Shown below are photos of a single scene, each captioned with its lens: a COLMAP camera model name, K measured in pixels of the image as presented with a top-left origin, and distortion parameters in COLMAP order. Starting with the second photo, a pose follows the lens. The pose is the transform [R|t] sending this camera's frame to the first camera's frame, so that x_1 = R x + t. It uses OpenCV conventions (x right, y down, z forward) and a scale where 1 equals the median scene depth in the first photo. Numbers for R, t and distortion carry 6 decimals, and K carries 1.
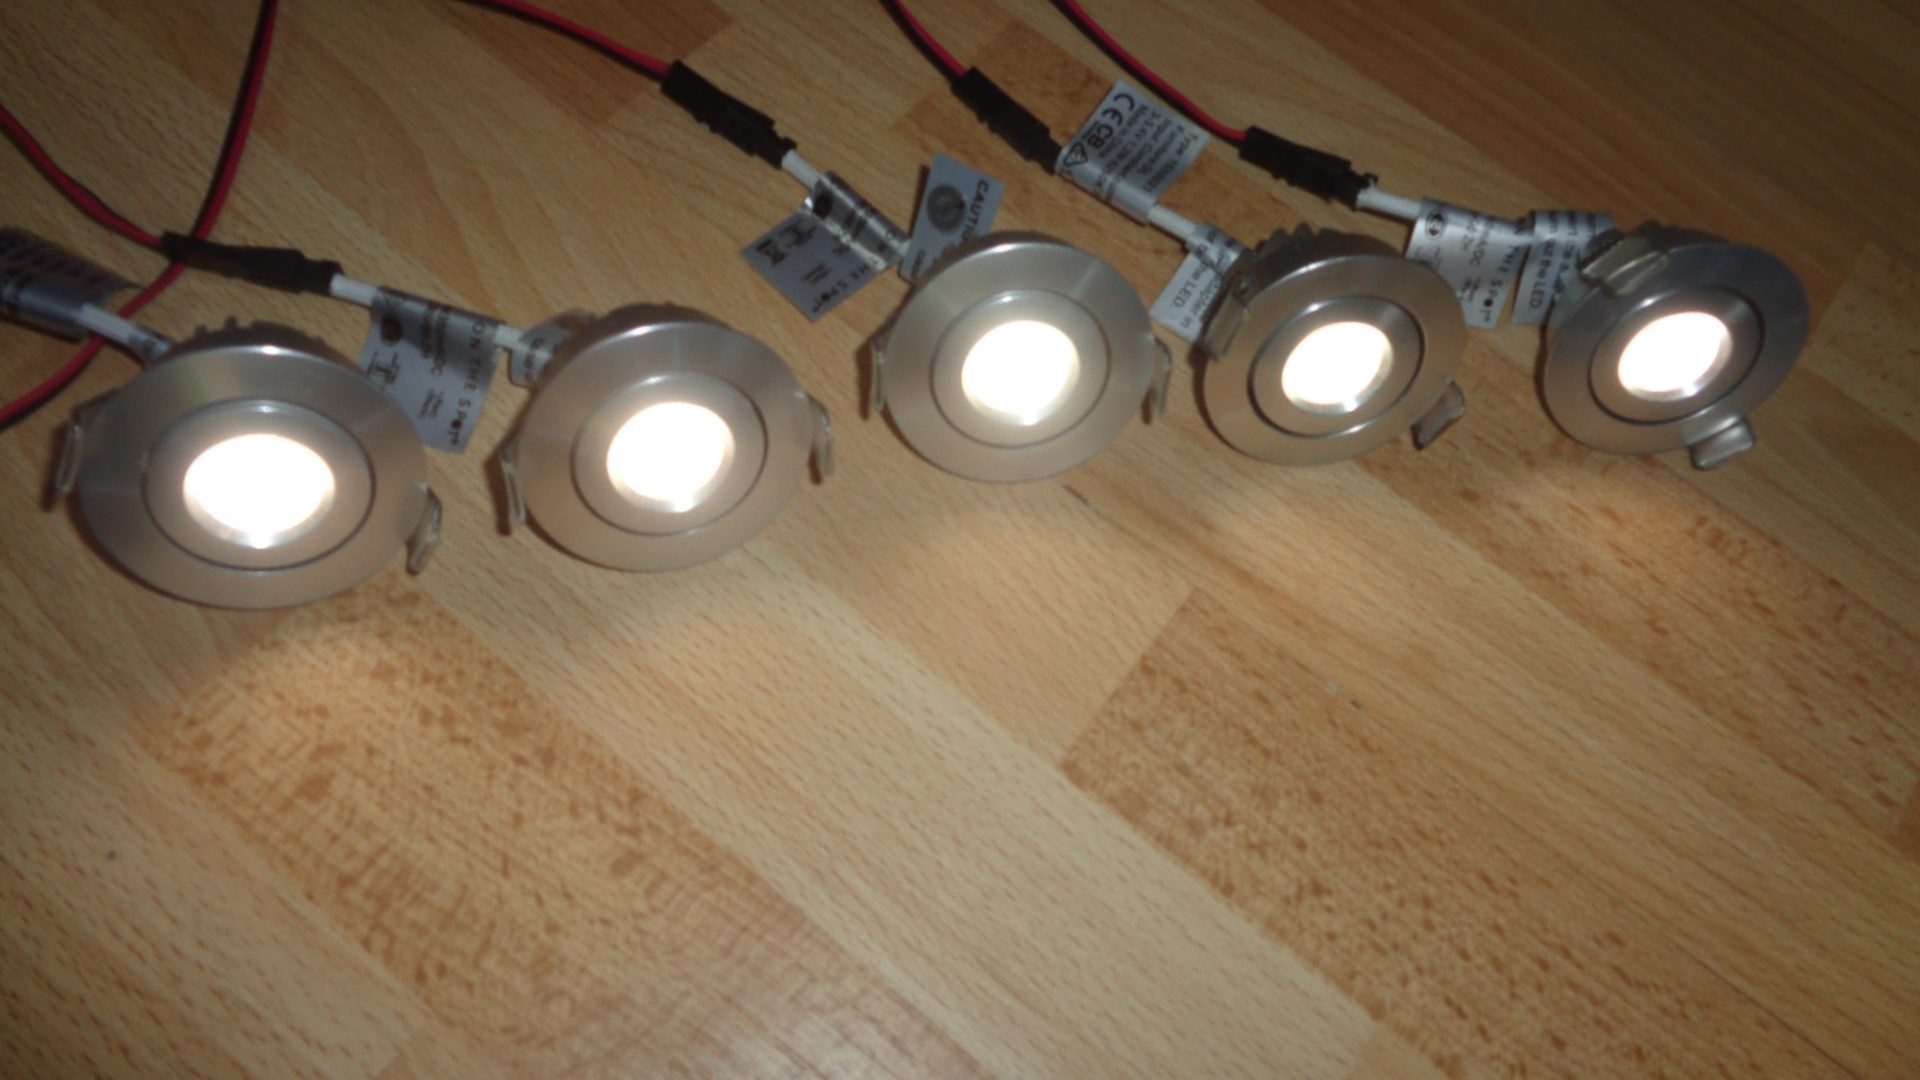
lens RADIAL K [[1459.9, 0, 967.5], [0, 1459.9, 538.9], [0, 0, 1]] dist [0.009857, -0.005898]
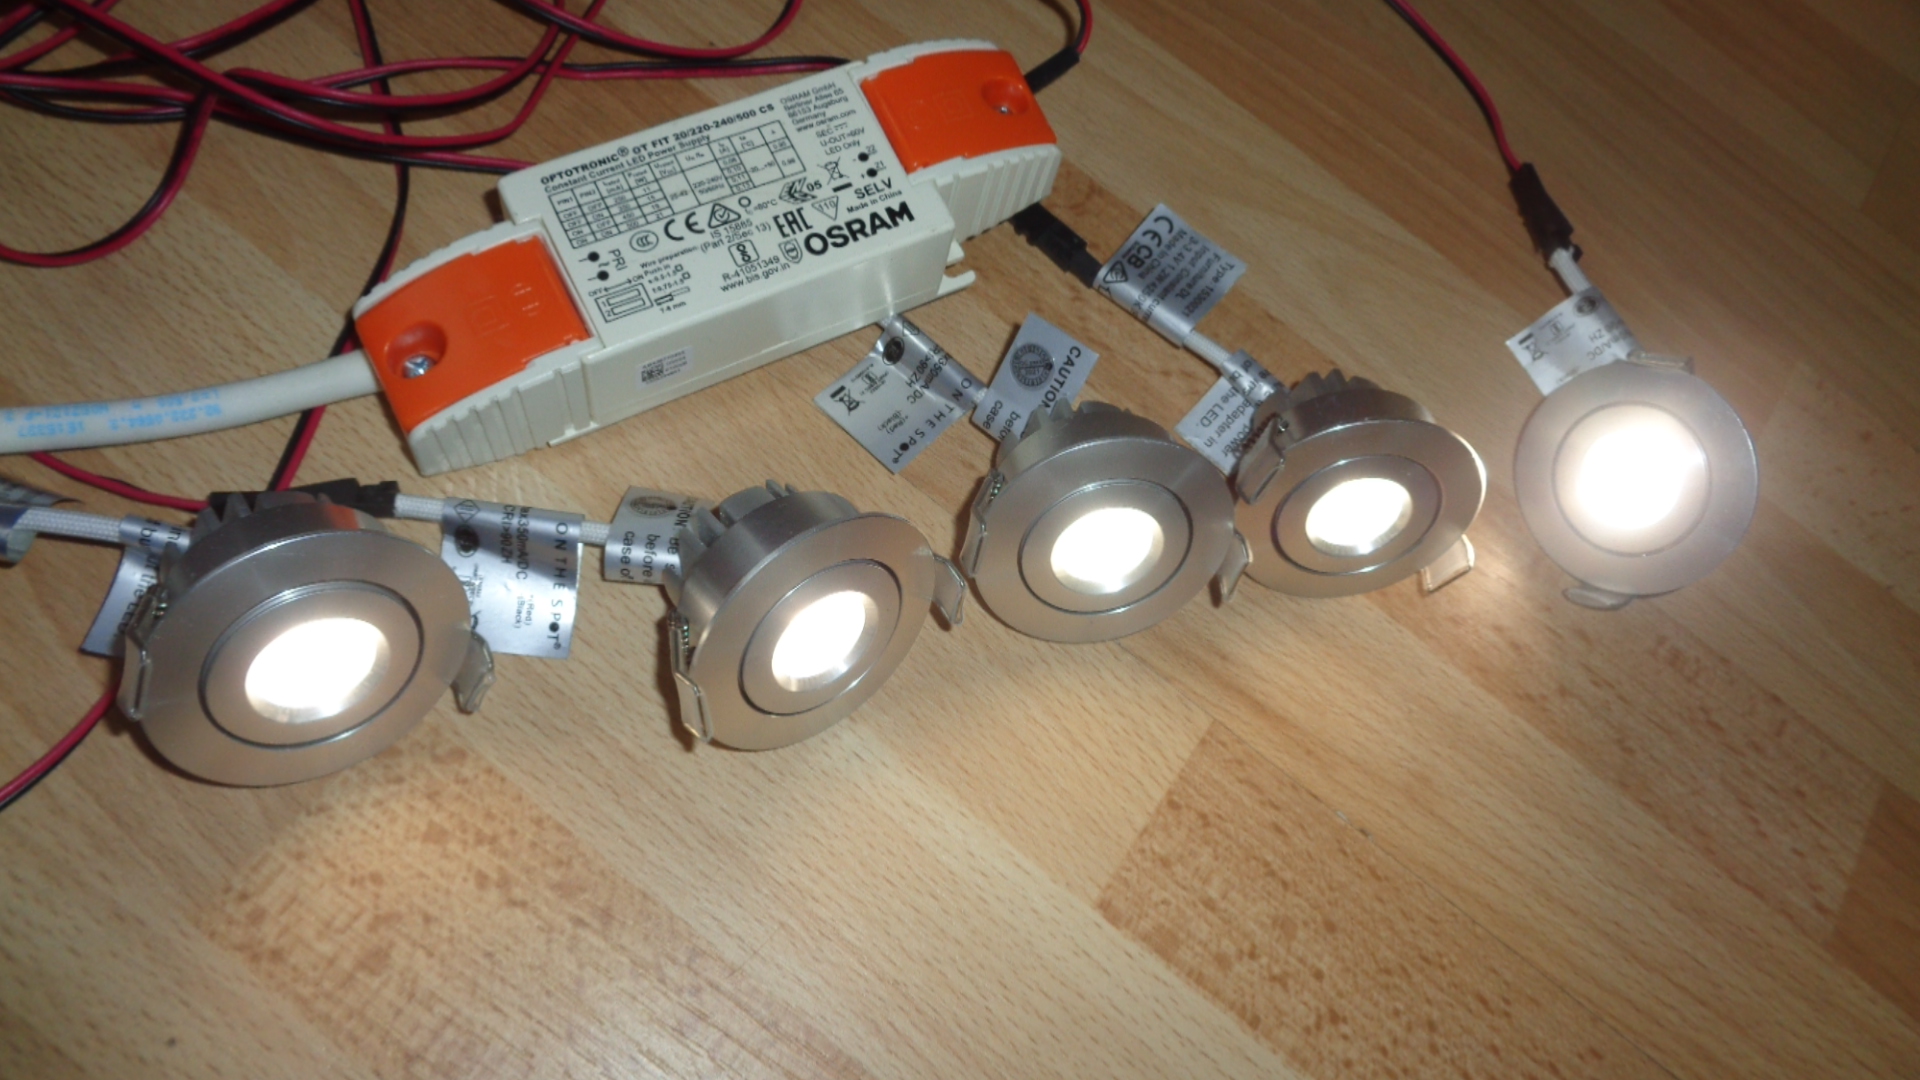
lens RADIAL K [[1459.9, 0, 967.5], [0, 1459.9, 538.9], [0, 0, 1]] dist [0.009857, -0.005898]
pose [[0.994509, 0.008895, 0.104269, -0.140396], [-0.014033, 0.998718, 0.048638, -0.156644], [-0.103703, -0.049834, 0.993359, -0.013148]]
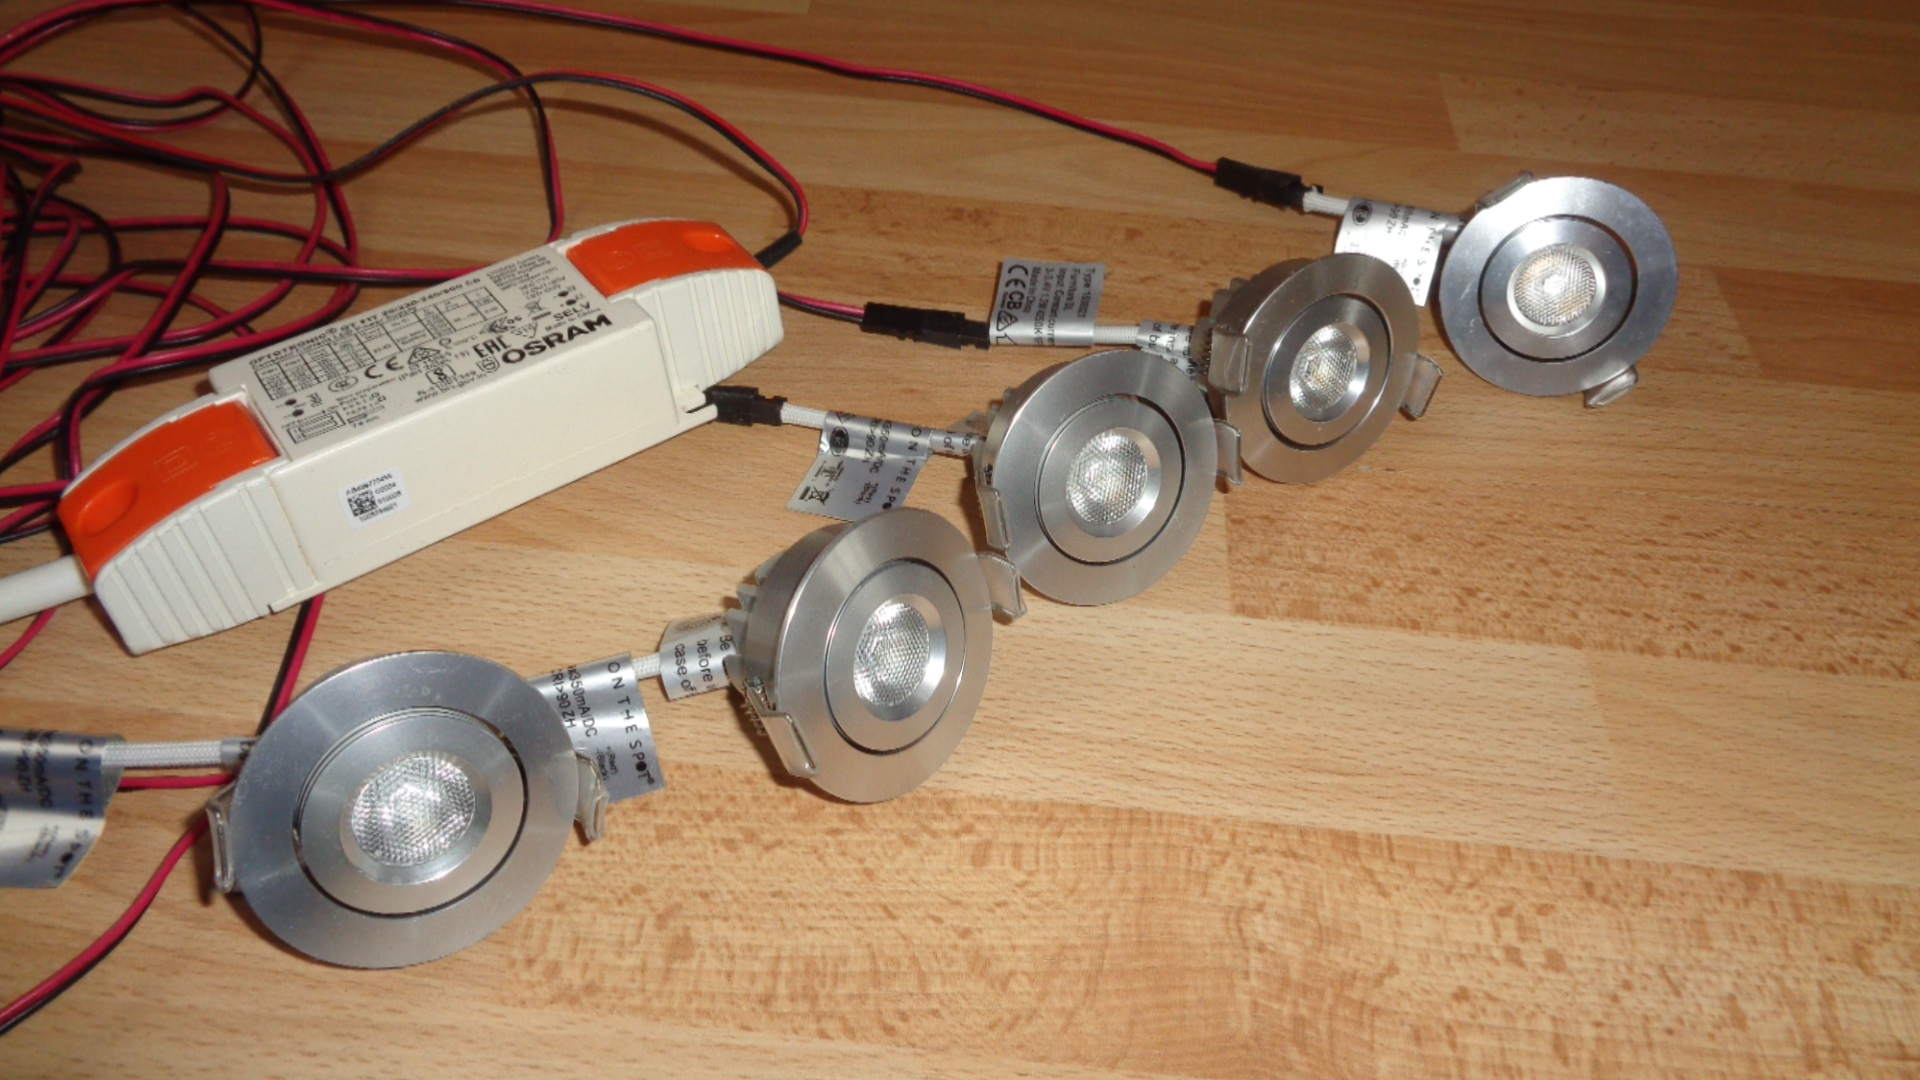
lens RADIAL K [[1459.9, 0, 967.5], [0, 1459.9, 538.9], [0, 0, 1]] dist [0.009857, -0.005898]
pose [[0.835806, -0.461165, 0.297920, -0.416977], [0.520203, 0.838702, -0.161147, 0.183504], [-0.175550, 0.289666, 0.940891, -0.029959]]
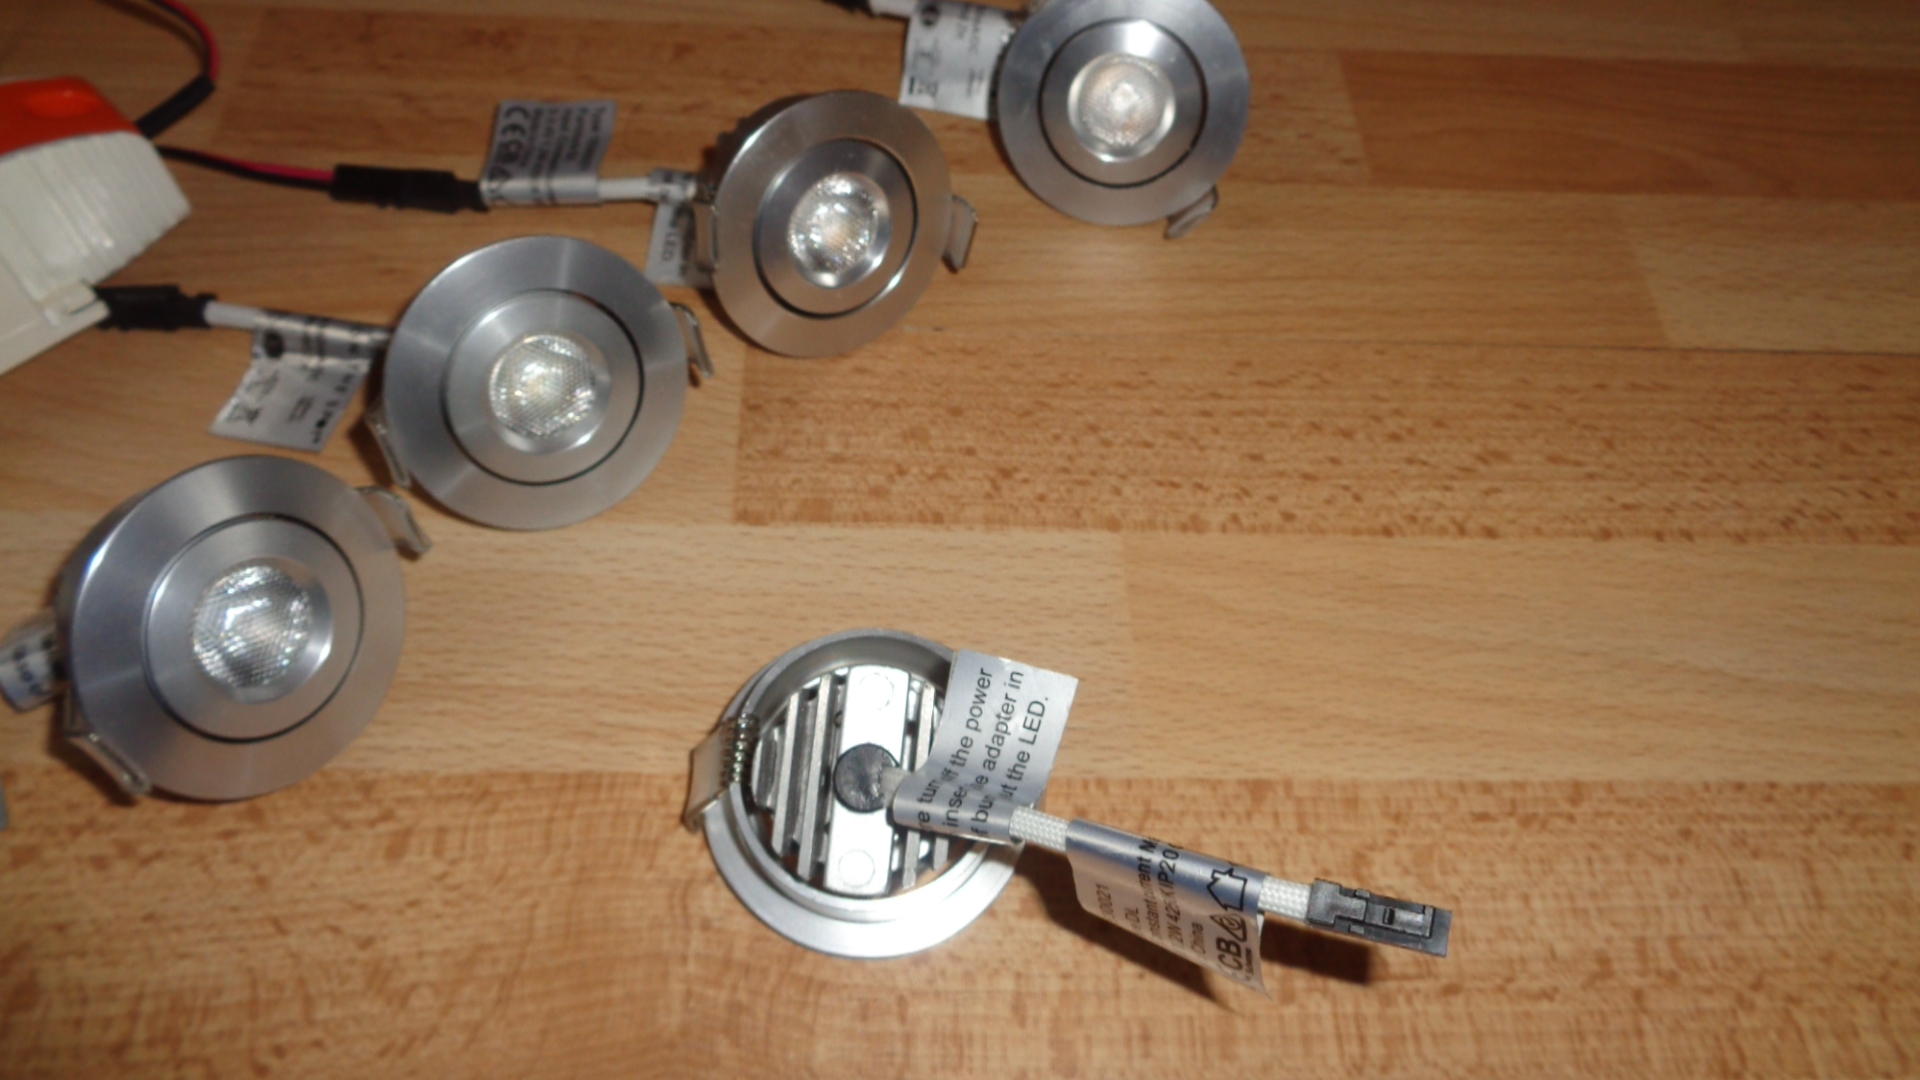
lens RADIAL K [[1462.7, 0, 963.9], [0, 1462.7, 528.6], [0, 0, 1]] dist [0.006408, 0.000083]
pose [[0.779221, -0.567253, 0.266530, -0.083852], [0.584670, 0.811095, 0.016914, 0.236272], [-0.225776, 0.142652, 0.963678, 0.008031]]
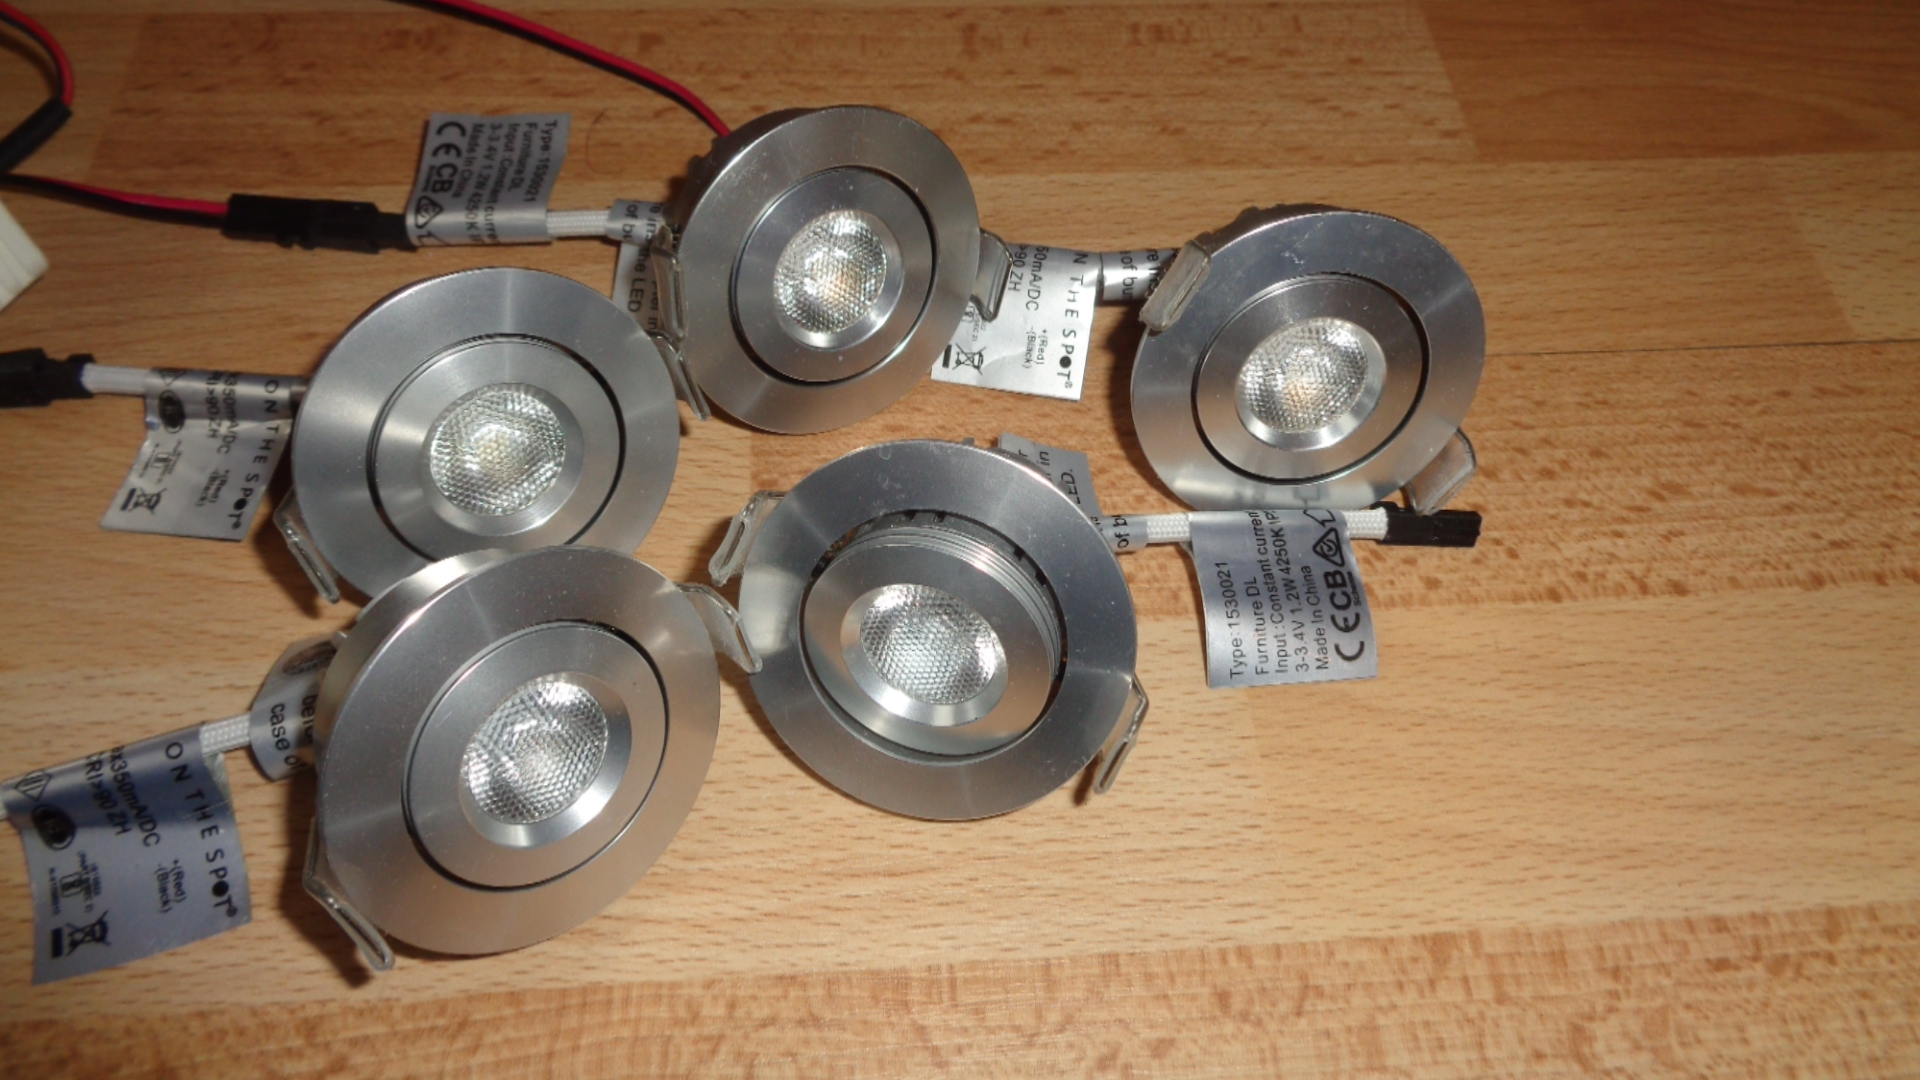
lens RADIAL K [[1469.6, 0, 964.2], [0, 1469.6, 531.4], [0, 0, 1]] dist [0.006442, 0.003159]
pose [[0.740926, -0.617573, 0.263880, -0.029633], [0.629905, 0.775317, 0.045860, 0.149077], [-0.232912, 0.132241, 0.963465, 0.193835]]
